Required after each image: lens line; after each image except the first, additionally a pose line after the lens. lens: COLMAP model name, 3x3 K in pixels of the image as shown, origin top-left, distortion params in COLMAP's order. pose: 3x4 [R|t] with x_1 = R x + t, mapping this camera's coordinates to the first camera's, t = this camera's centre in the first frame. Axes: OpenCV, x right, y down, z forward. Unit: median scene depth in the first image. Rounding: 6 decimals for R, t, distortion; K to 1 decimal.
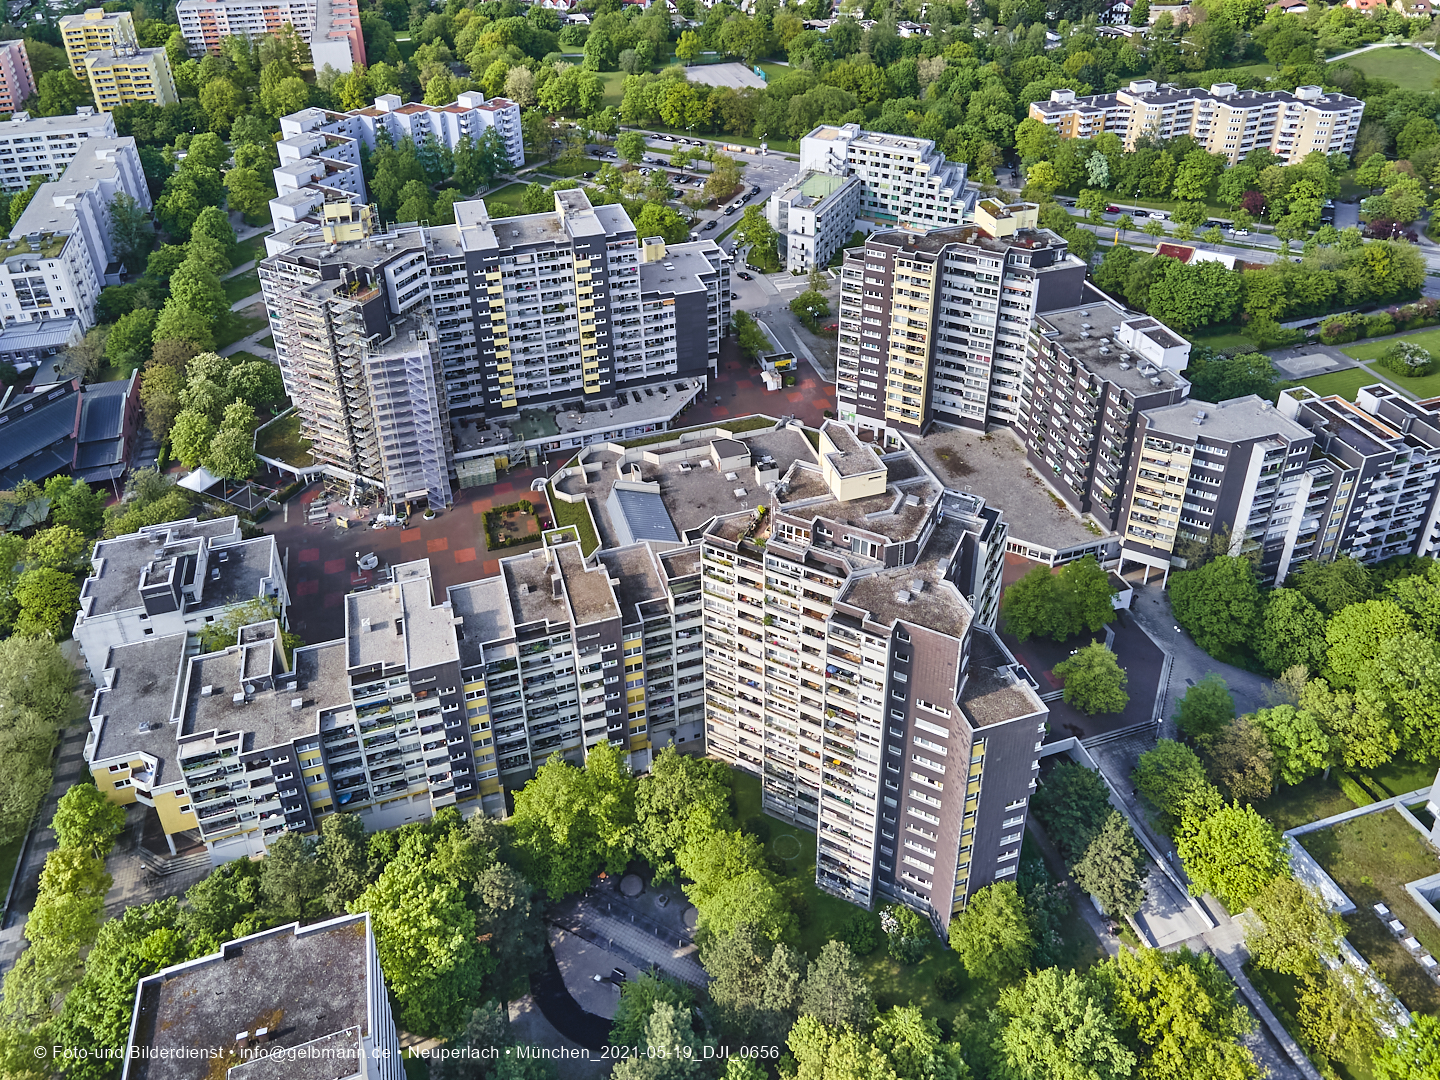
lens RADIAL K [[1082.9, 0, 716.7], [0, 1082.9, 322.7], [0, 0, 1]] dist [0.029581, 0.003391]
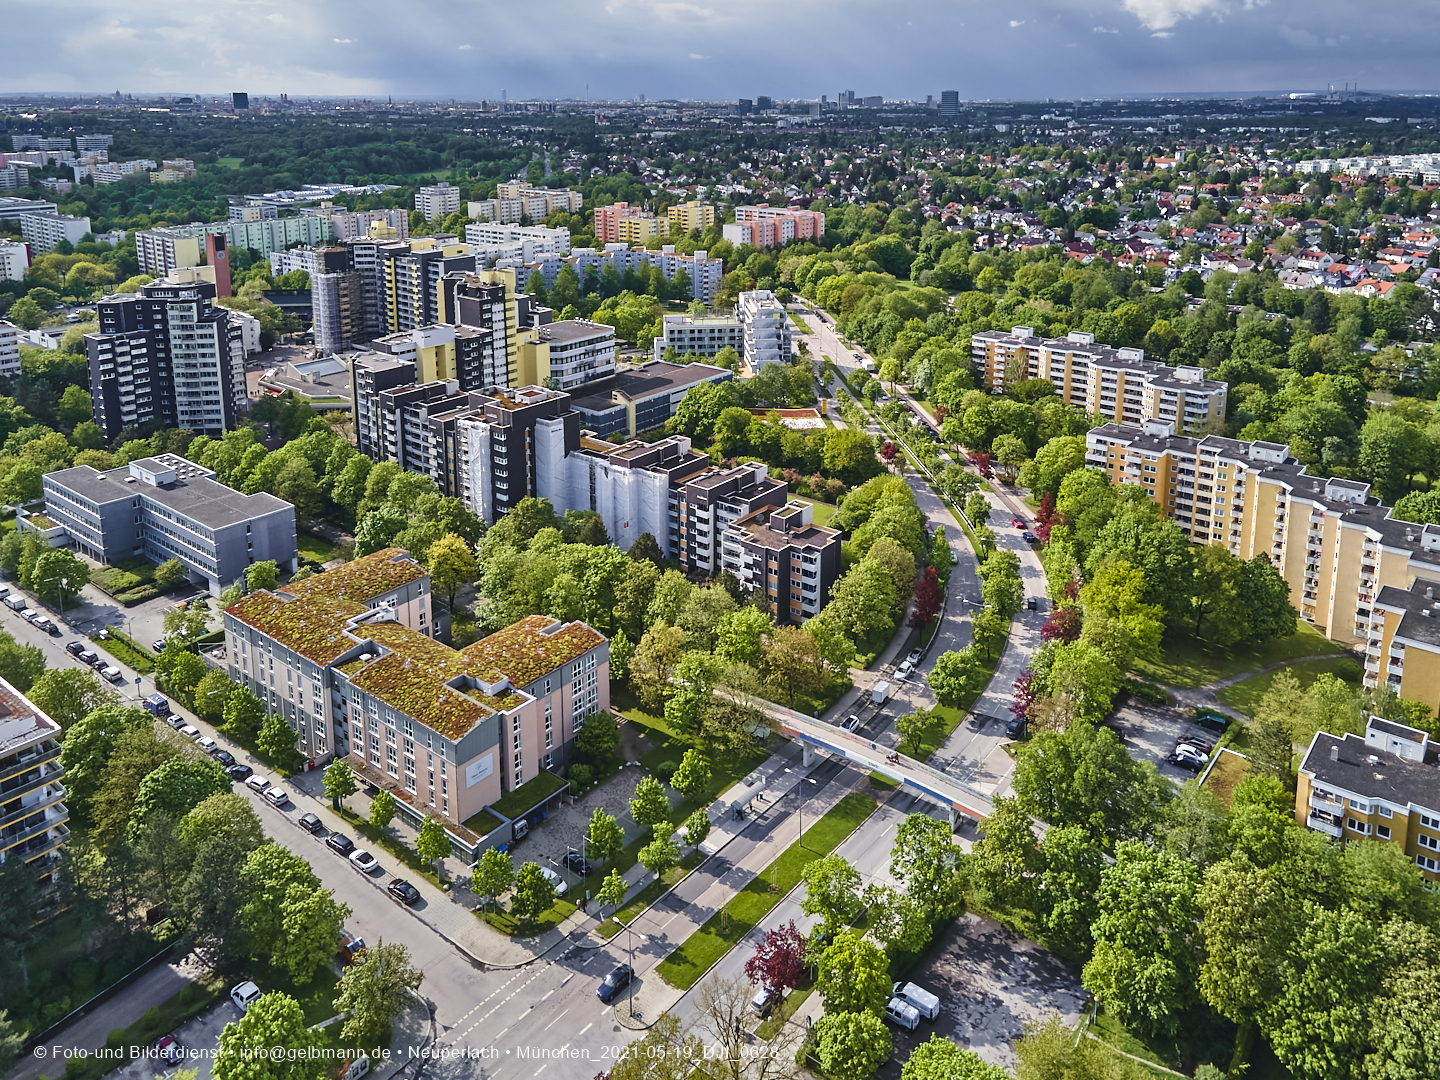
lens RADIAL K [[1094.0, 0, 716.9], [0, 1094.0, 297.8], [0, 0, 1]] dist [0.025917, -0.000689]
pose [[0.547521, 0.166655, -0.820029, 1.758838], [-0.400429, 0.912662, -0.081879, -0.060270], [0.734764, 0.373194, 0.566435, 0.297270]]
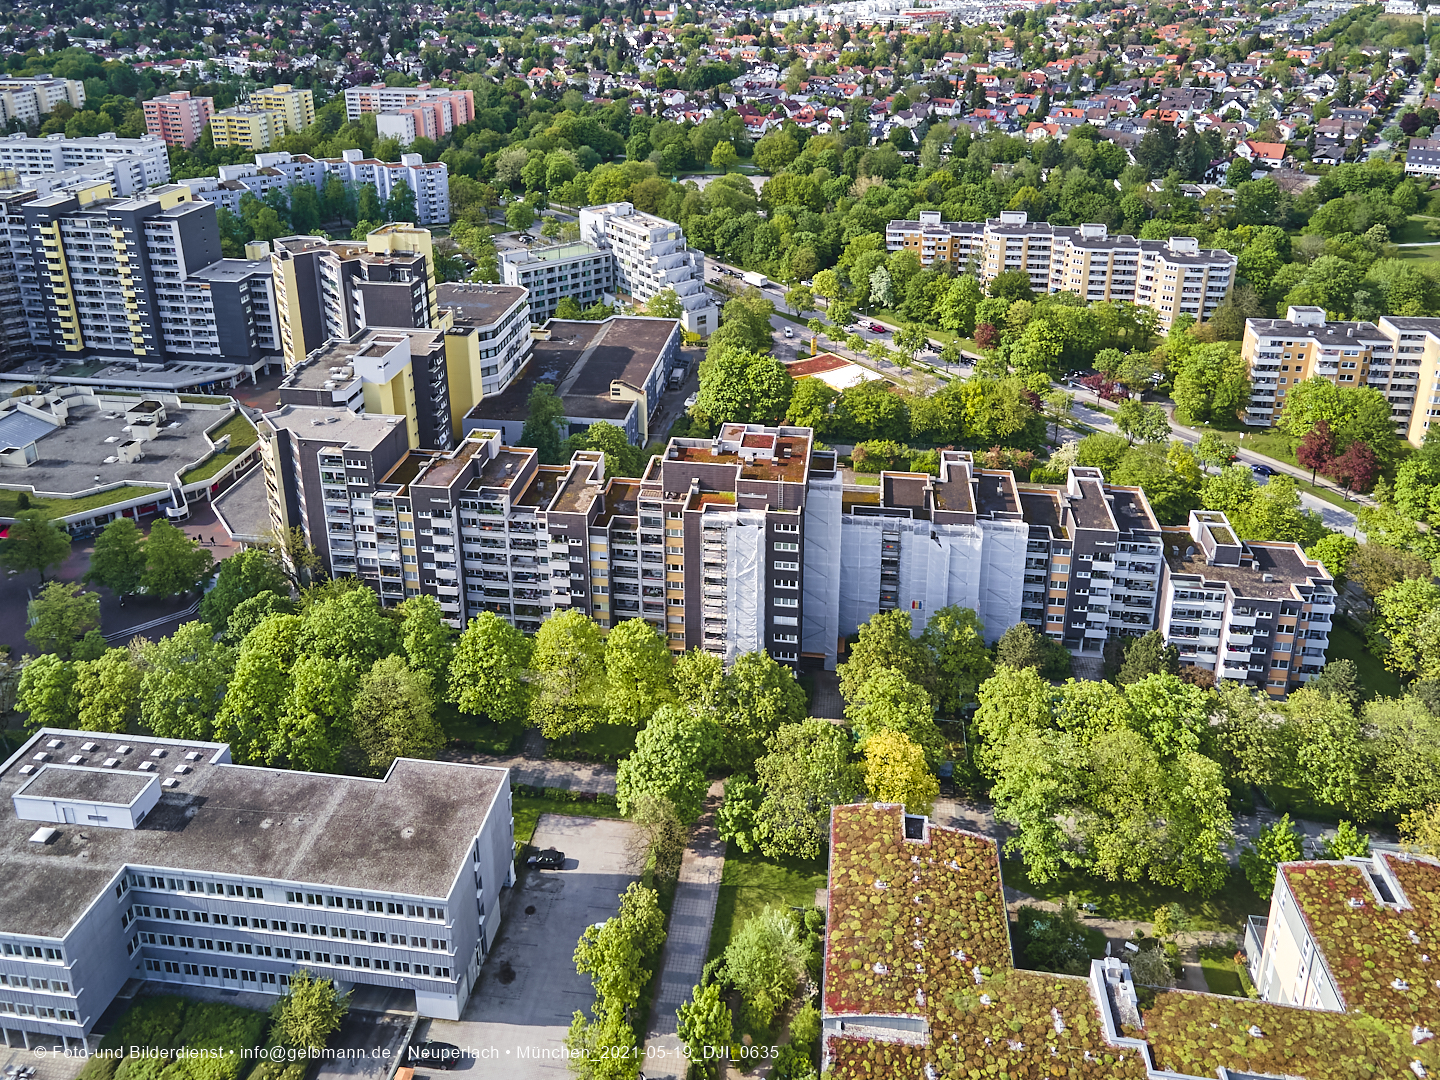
lens RADIAL K [[1092.4, 0, 716.8], [0, 1092.4, 303.2], [0, 0, 1]] dist [0.026351, 0.003020]
pose [[0.900326, 0.147011, -0.409635, 0.945978], [-0.213491, 0.969381, -0.121331, 0.023616], [0.379255, 0.196691, 0.904145, 0.171870]]
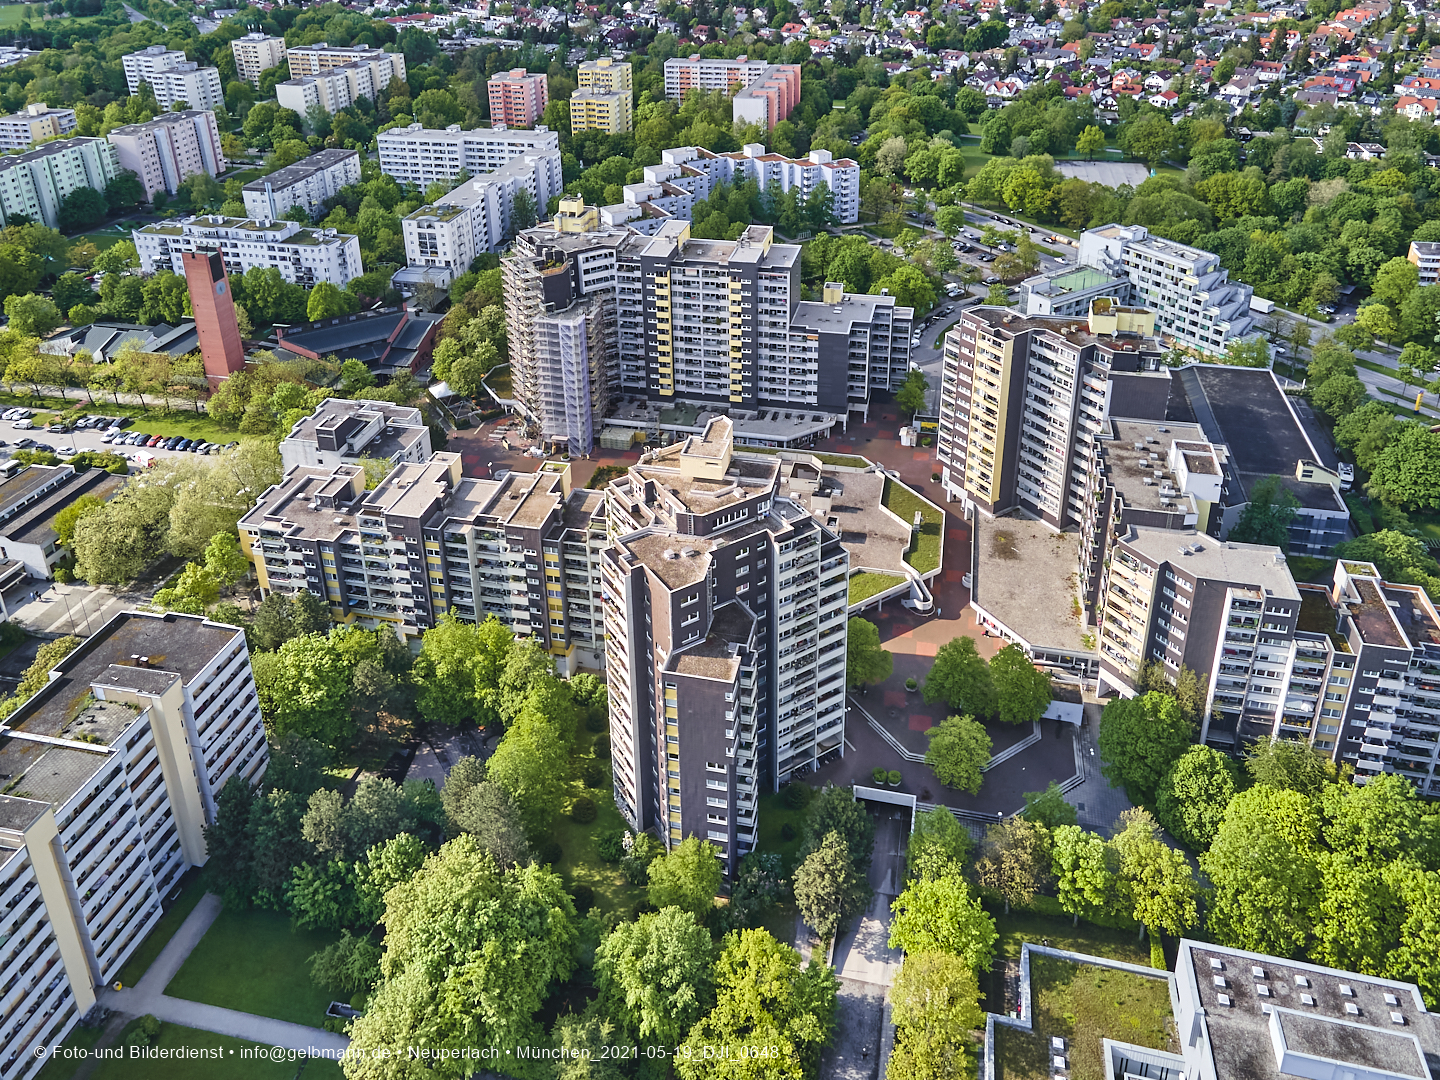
lens RADIAL K [[1089.0, 0, 718.5], [0, 1089.0, 309.3], [0, 0, 1]] dist [0.033629, -0.004129]
pose [[0.861966, 0.193963, -0.468393, 0.403991], [-0.234628, 0.971640, -0.029419, 0.008583], [0.449403, 0.135256, 0.883030, -0.033862]]
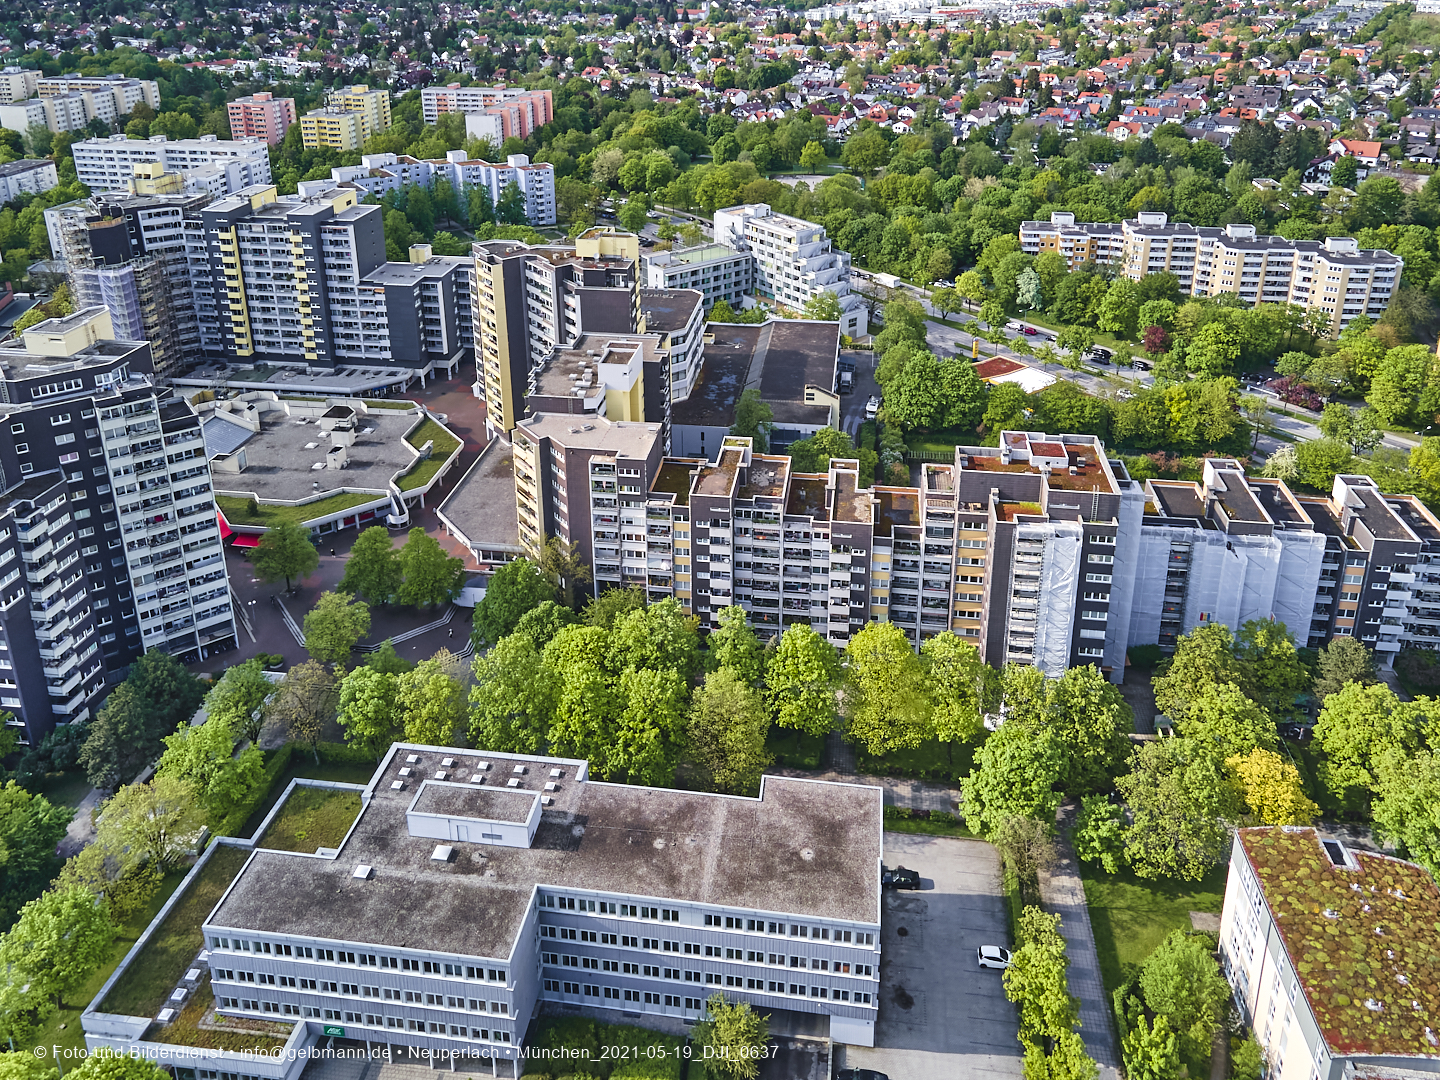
lens RADIAL K [[1092.6, 0, 716.6], [0, 1092.6, 301.4], [0, 0, 1]] dist [0.026524, 0.002619]
pose [[0.900330, 0.145369, -0.410213, 0.768623], [-0.211764, 0.969788, -0.121107, 0.057381], [0.380214, 0.195905, 0.903913, 0.108434]]
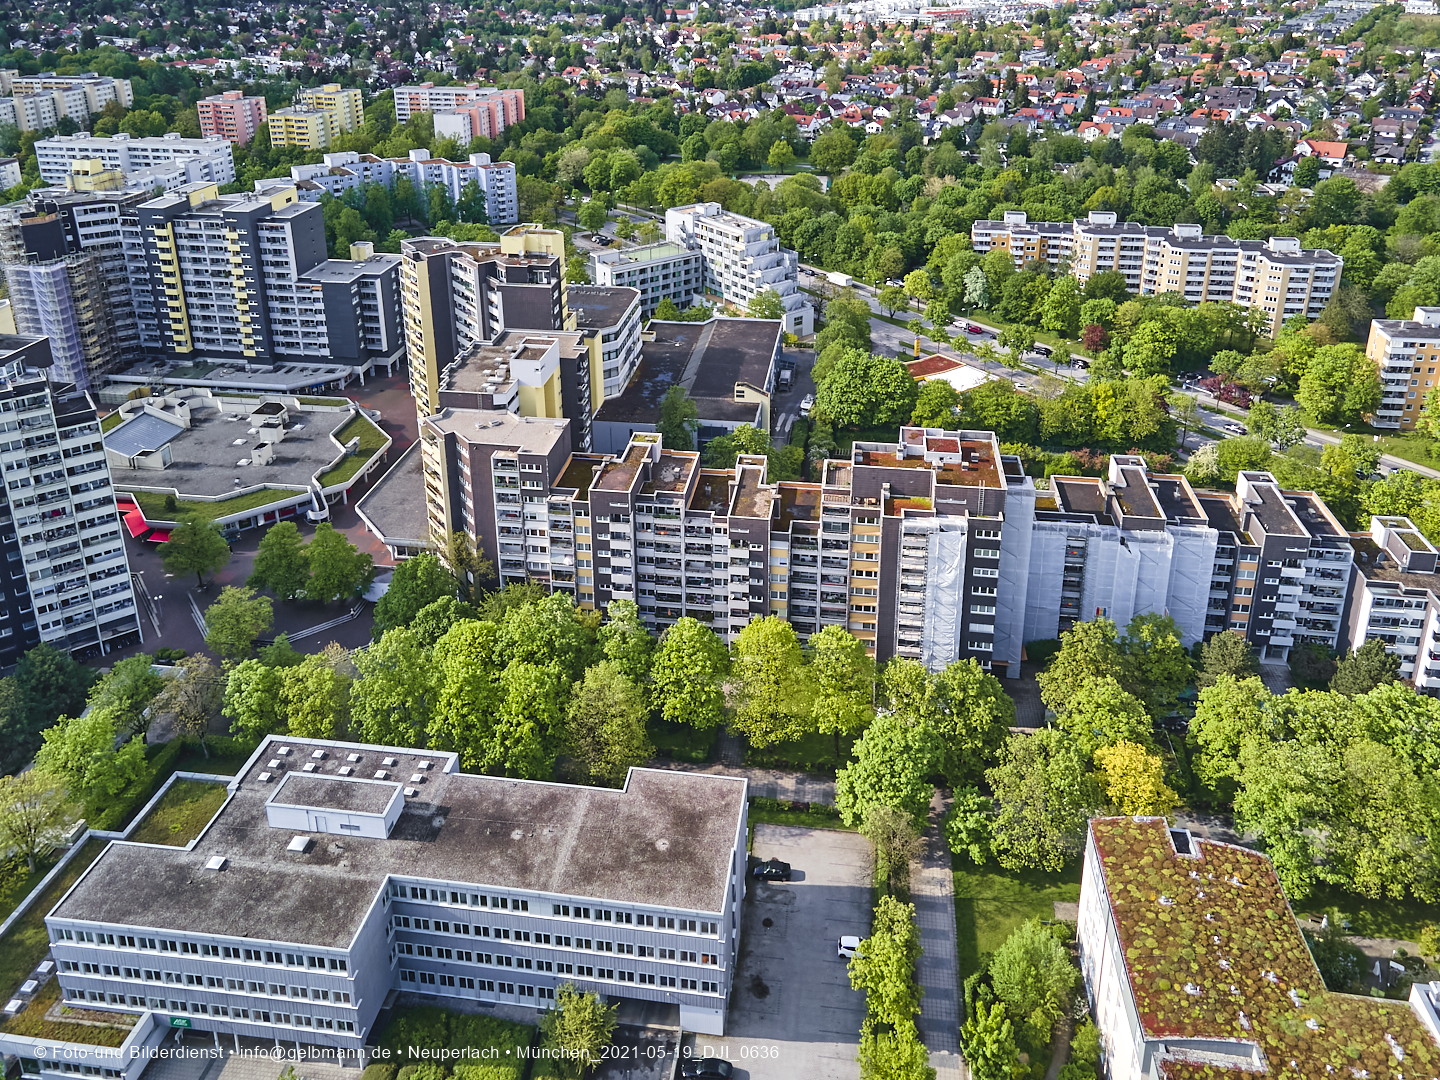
lens RADIAL K [[1092.6, 0, 716.6], [0, 1092.6, 301.4], [0, 0, 1]] dist [0.026524, 0.002619]
pose [[0.900270, 0.146781, -0.409840, 0.831563], [-0.213453, 0.969341, -0.121718, 0.046329], [0.379408, 0.197061, 0.904000, 0.131585]]
